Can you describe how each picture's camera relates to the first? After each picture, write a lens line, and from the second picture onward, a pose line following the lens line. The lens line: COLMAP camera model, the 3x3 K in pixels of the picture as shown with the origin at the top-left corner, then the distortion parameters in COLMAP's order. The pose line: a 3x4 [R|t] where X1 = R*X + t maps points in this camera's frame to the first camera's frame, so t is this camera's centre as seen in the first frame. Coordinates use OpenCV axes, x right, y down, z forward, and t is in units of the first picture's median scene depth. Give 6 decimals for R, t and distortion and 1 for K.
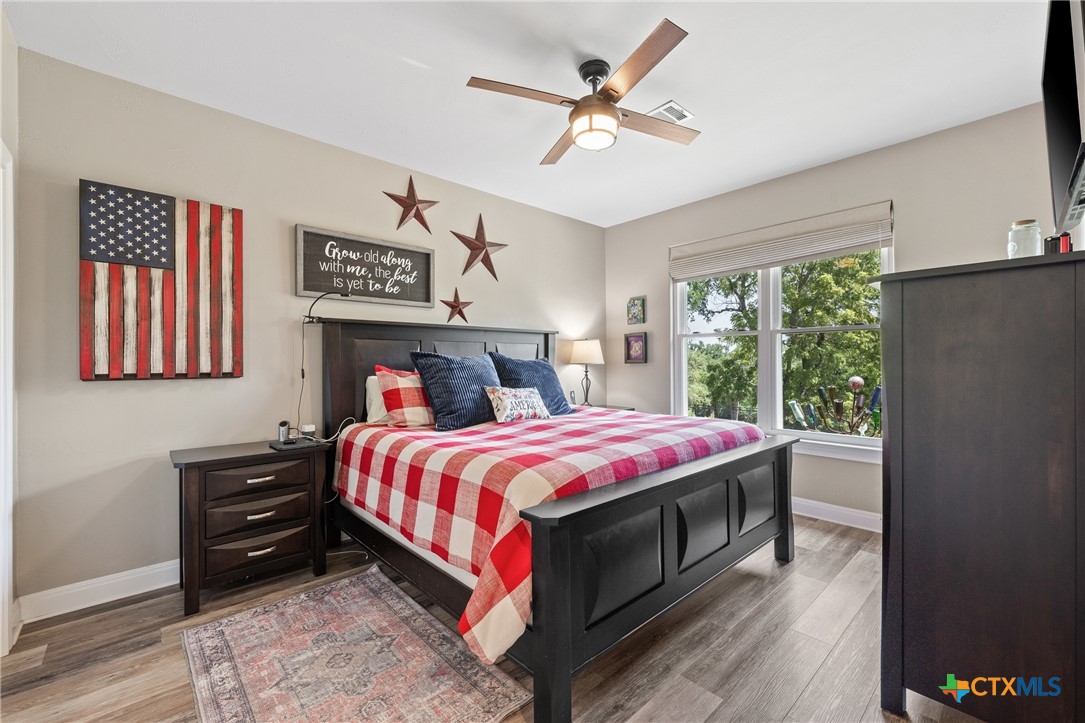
lens RADIAL K [[444.4, 0, 543.8], [0, 444.4, 361.7], [0, 0, 1]] dist [0.000331, -0.000132]
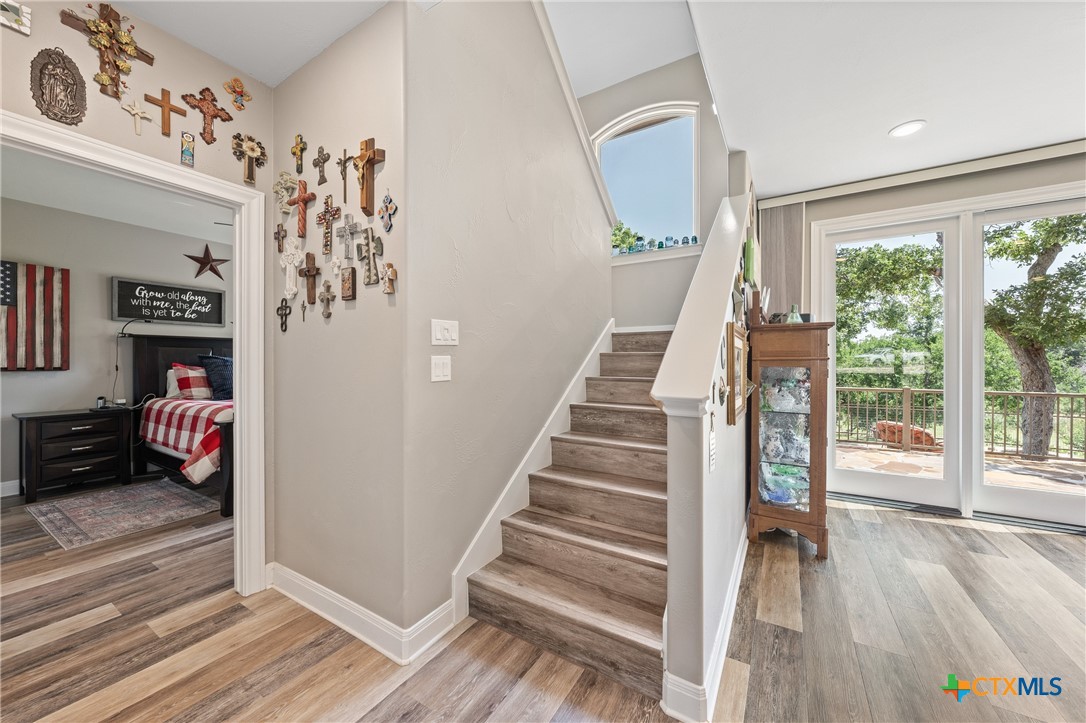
lens RADIAL K [[396.0, 0, 541.9], [0, 396.0, 361.1], [0, 0, 1]] dist [0.002133, 0.000601]
pose [[0.963127, 0.003655, 0.269023, 0.564947], [-0.003852, 0.999993, 0.000204, -0.005140], [-0.269020, -0.001233, 0.963134, -0.820488]]
